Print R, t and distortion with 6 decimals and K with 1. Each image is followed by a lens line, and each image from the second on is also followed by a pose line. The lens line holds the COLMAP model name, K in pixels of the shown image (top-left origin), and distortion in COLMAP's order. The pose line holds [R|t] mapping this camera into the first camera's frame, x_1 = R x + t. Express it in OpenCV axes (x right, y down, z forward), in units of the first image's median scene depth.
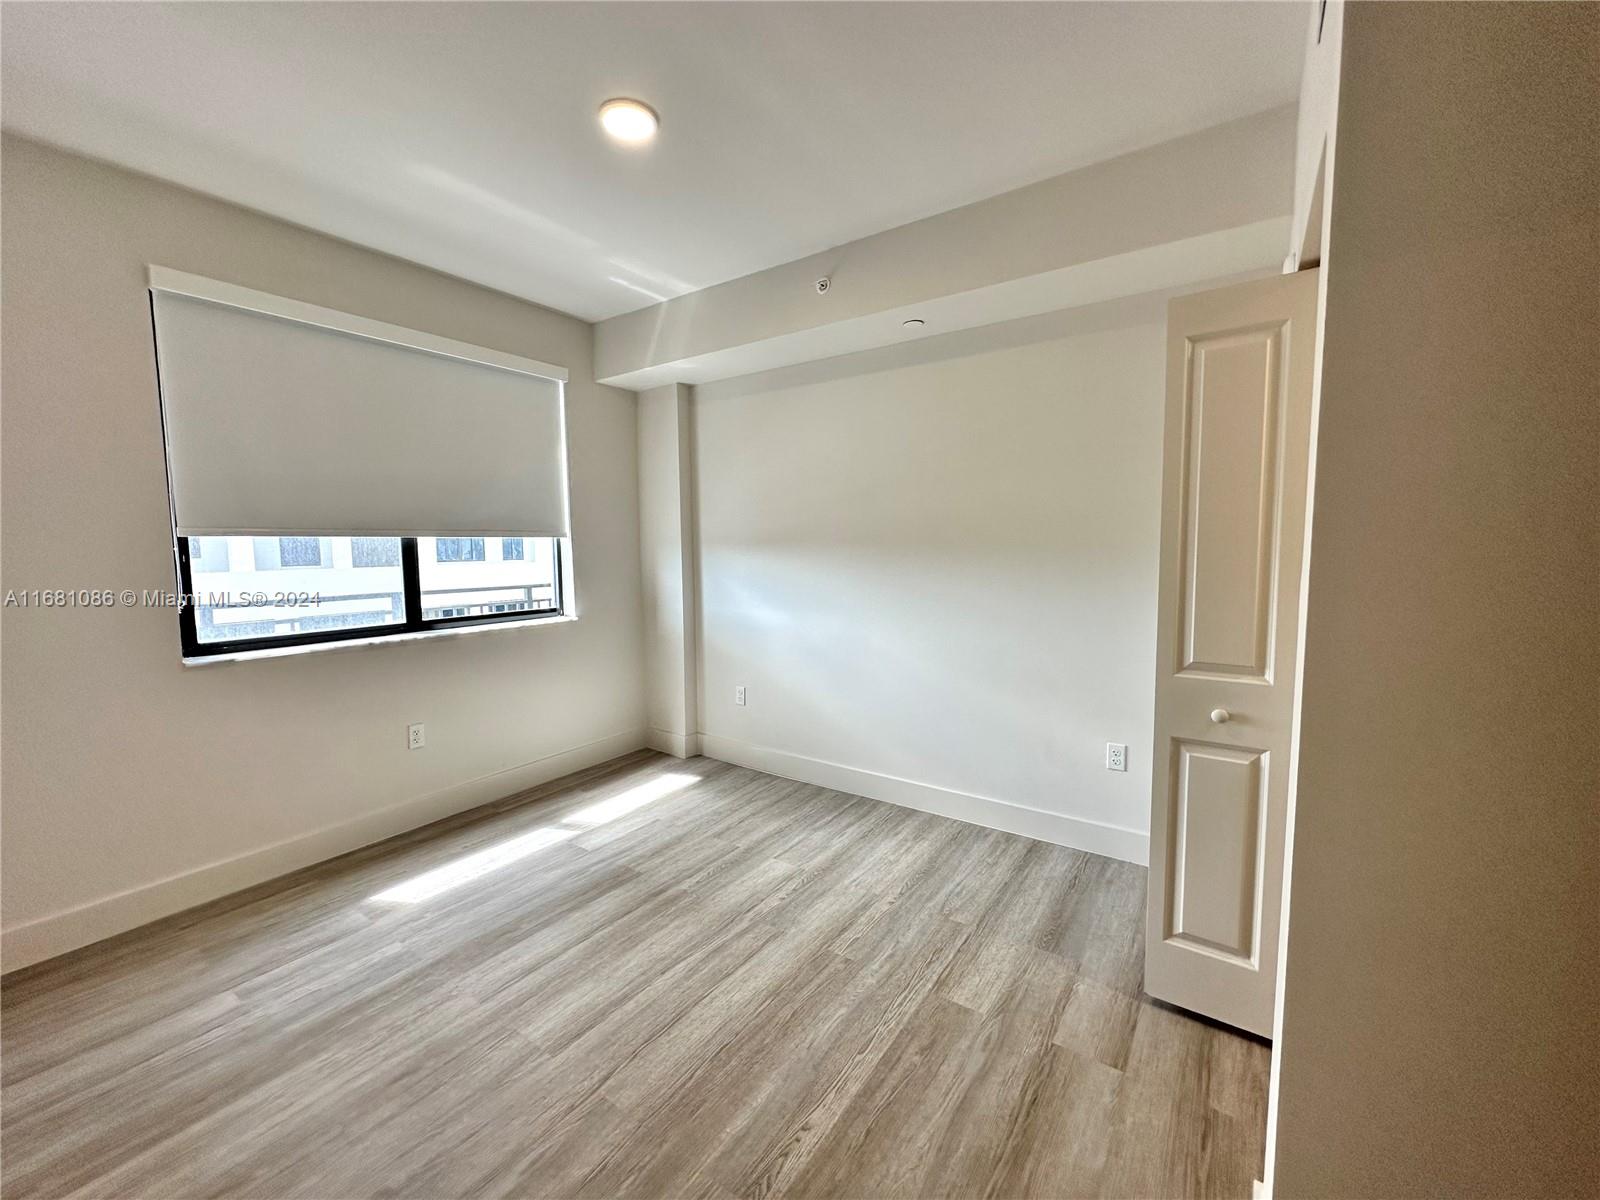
lens RADIAL K [[636.3, 0, 802.5], [0, 636.3, 603.9], [0, 0, 1]] dist [0.001281, -0.000323]
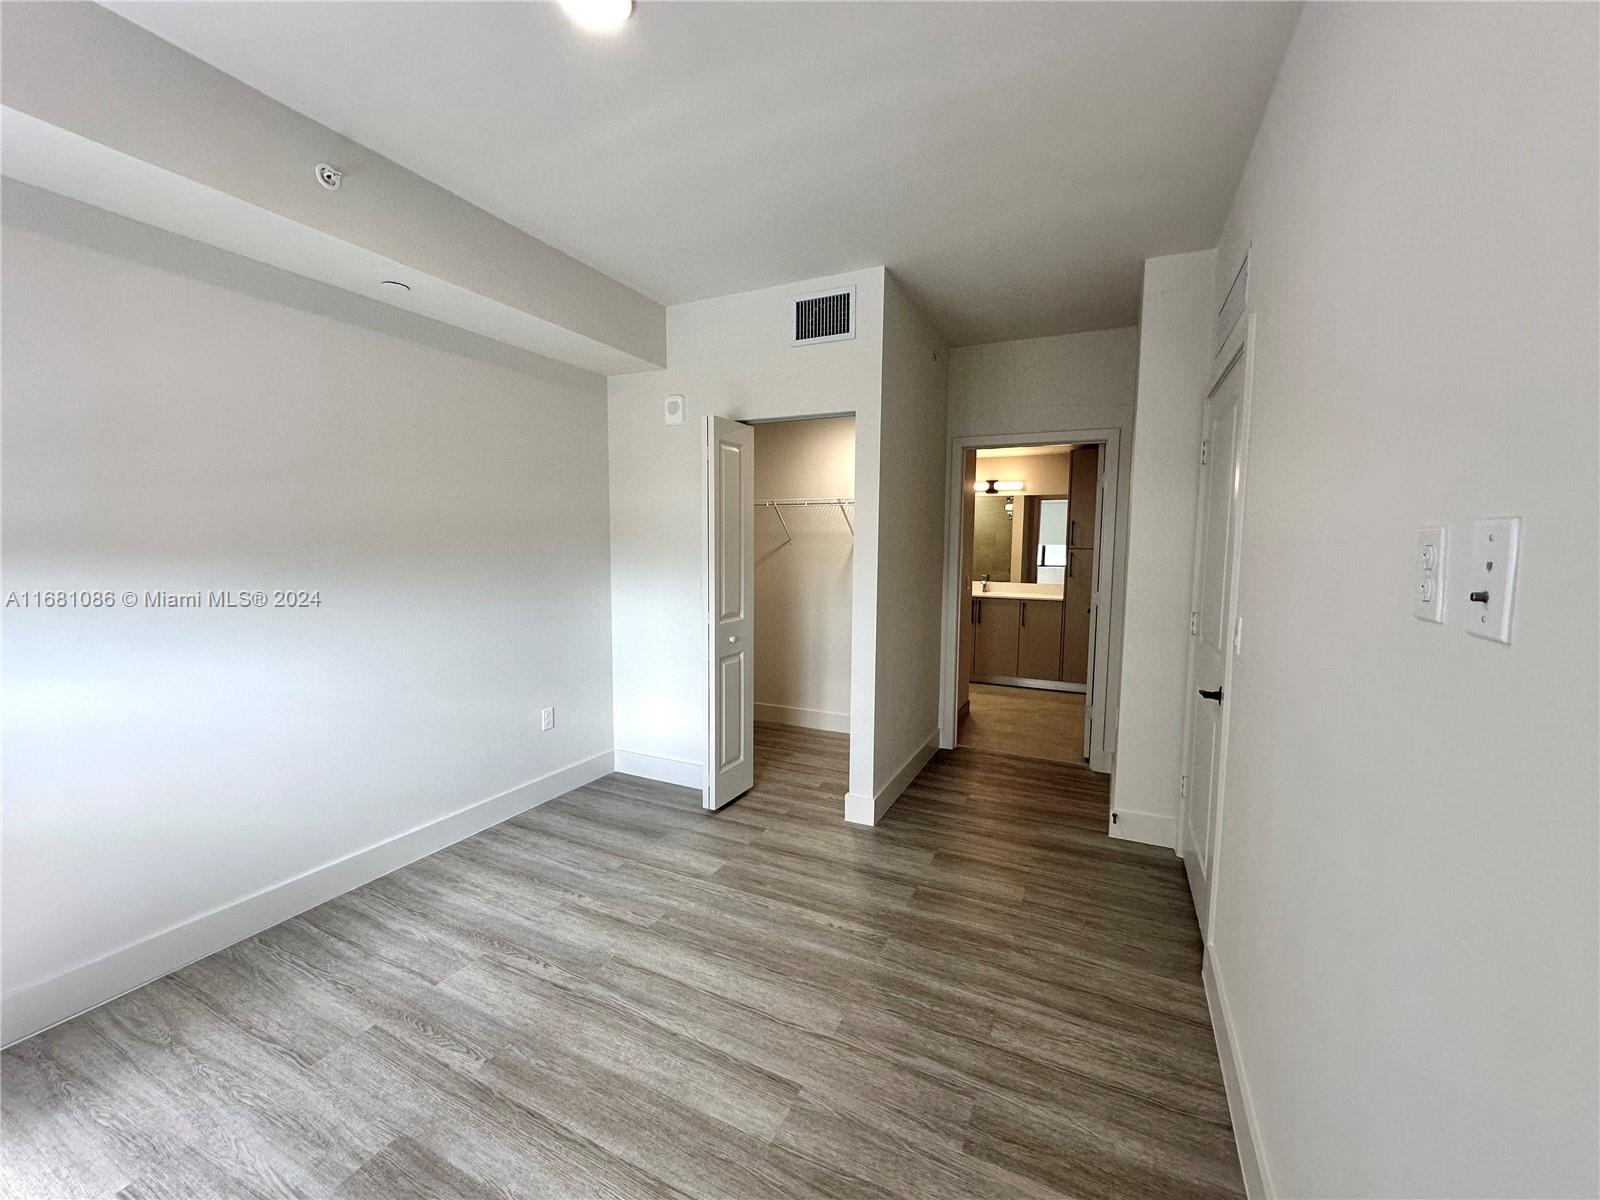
lens RADIAL K [[636.3, 0, 793.5], [0, 636.3, 602.4], [0, 0, 1]] dist [0.001281, -0.000323]
pose [[-0.143165, -0.083906, 0.986136, -0.875685], [0.084428, 0.991732, 0.096639, -0.074934], [-0.986091, 0.097093, -0.134897, 0.734427]]
